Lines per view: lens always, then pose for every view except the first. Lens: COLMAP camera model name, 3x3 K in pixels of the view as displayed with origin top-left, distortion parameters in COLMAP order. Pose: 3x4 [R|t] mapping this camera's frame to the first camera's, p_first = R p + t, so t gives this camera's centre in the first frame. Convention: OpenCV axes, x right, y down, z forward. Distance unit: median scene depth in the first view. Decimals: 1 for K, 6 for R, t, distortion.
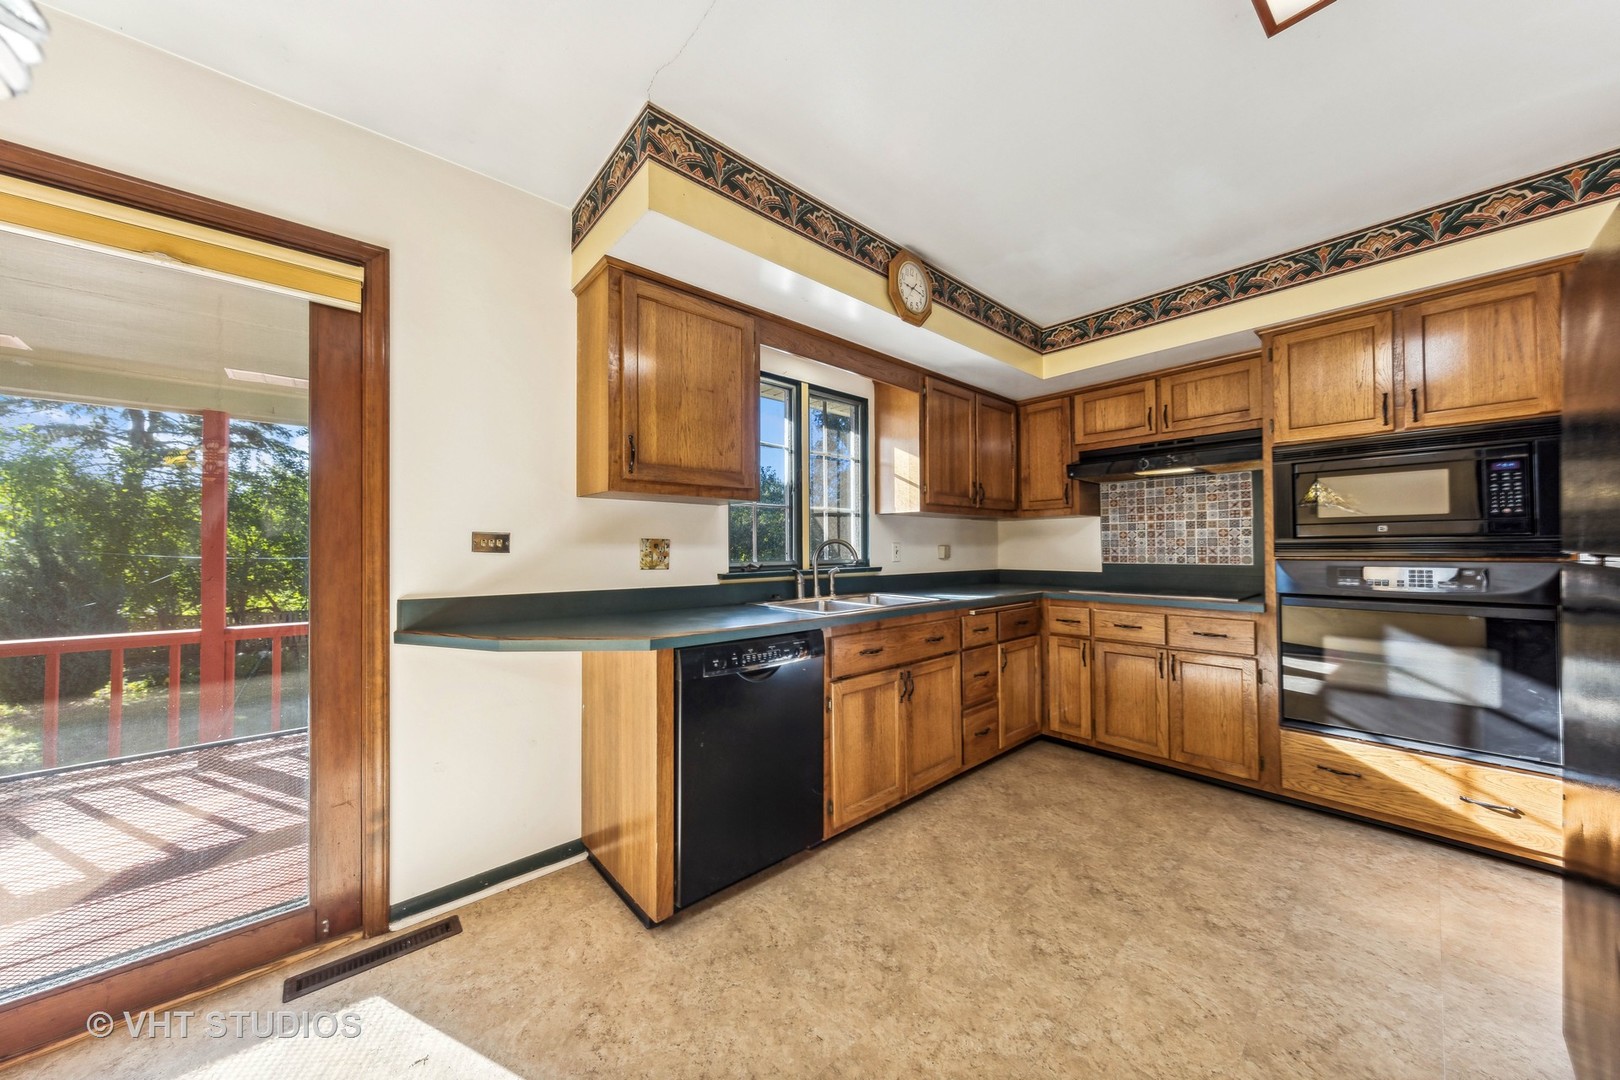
lens RADIAL K [[544.7, 0, 811.0], [0, 544.7, 541.4], [0, 0, 1]] dist [0.005226, 0.000003]
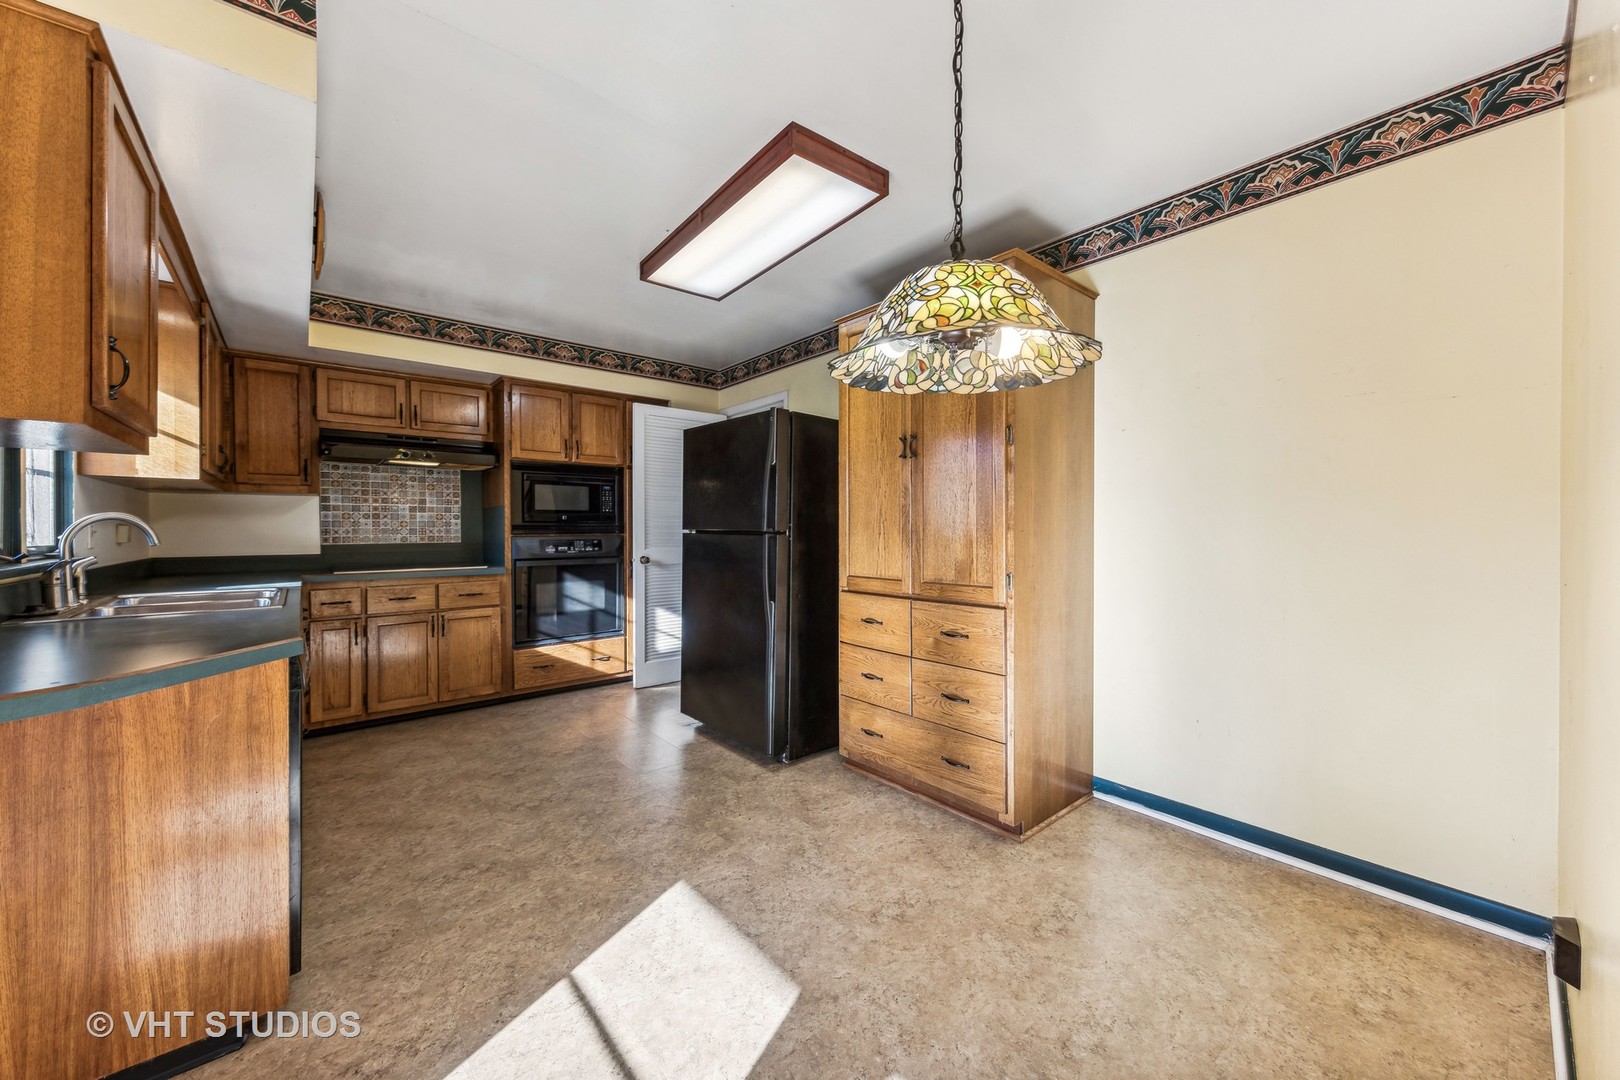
lens RADIAL K [[600.4, 0, 812.0], [0, 600.4, 530.8], [0, 0, 1]] dist [0.006285, -0.000629]
pose [[0.020789, 0.000259, 0.999784, -0.667588], [-0.009290, 0.999957, -0.000065, 0.009492], [-0.999741, -0.009287, 0.020790, 0.141967]]
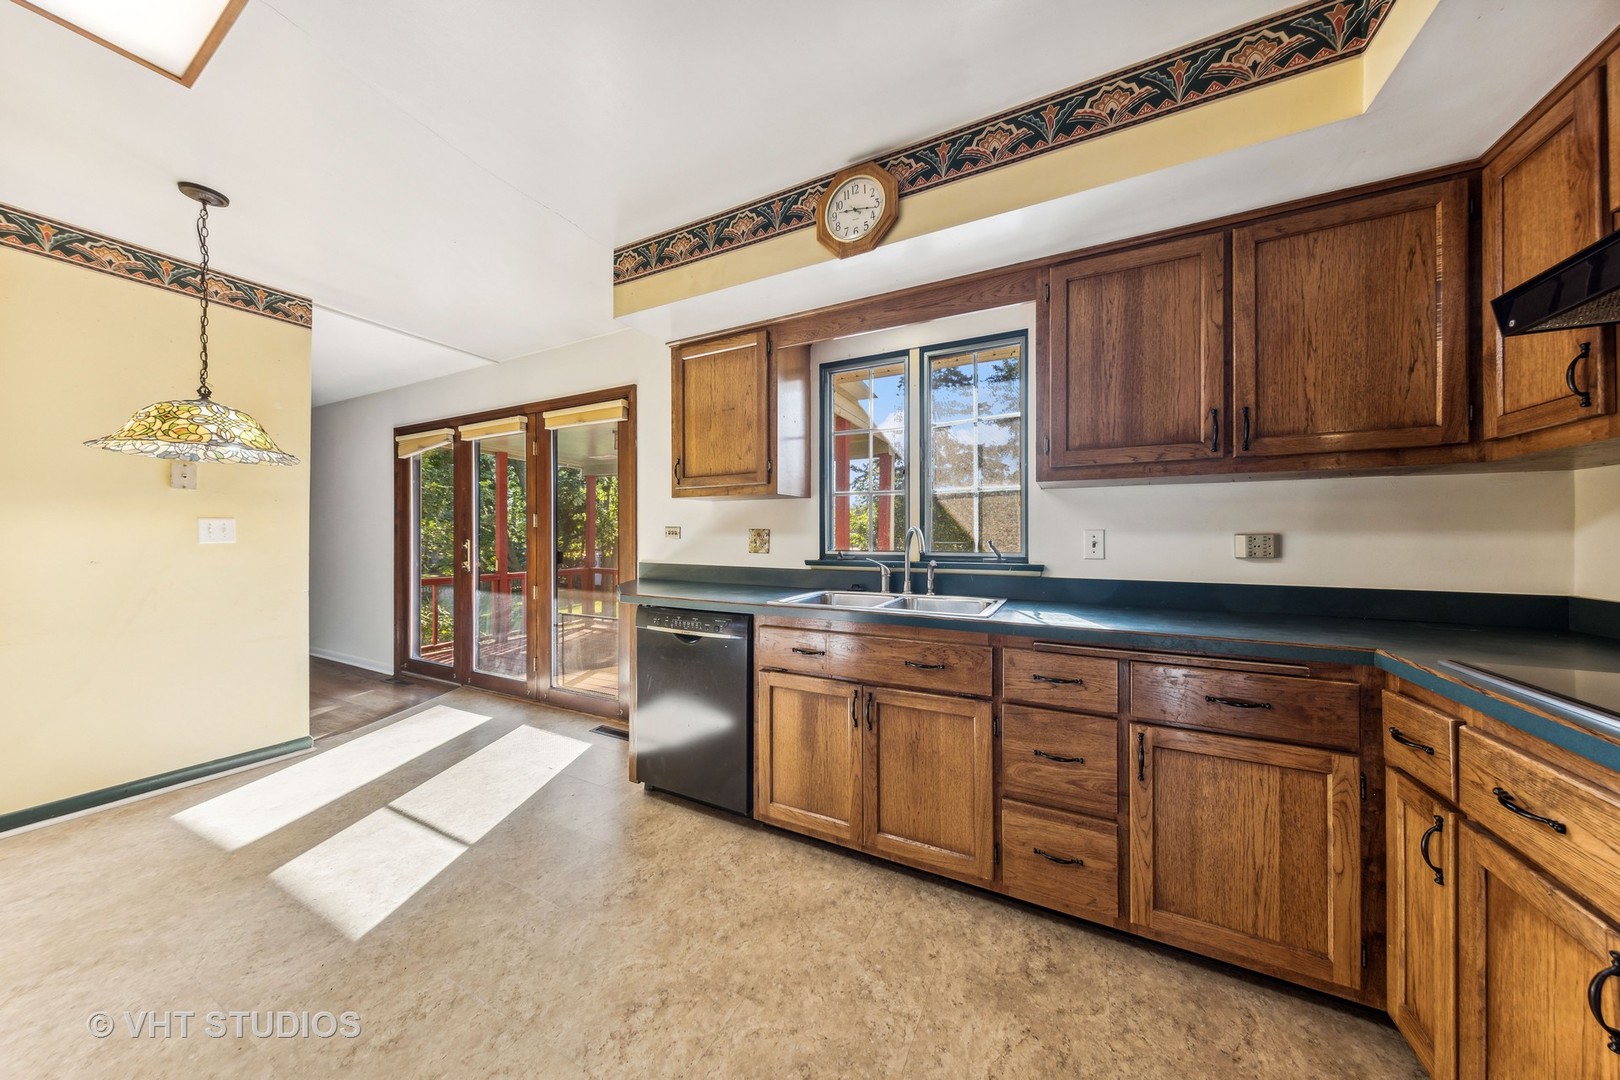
lens RADIAL K [[514.1, 0, 805.7], [0, 514.1, 535.3], [0, 0, 1]] dist [-0.000182, -0.000082]
pose [[0.359611, 0.002458, -0.933099, 0.729944], [0.008853, 0.999943, 0.006047, 0.002939], [0.933060, -0.010435, 0.359569, 0.562334]]
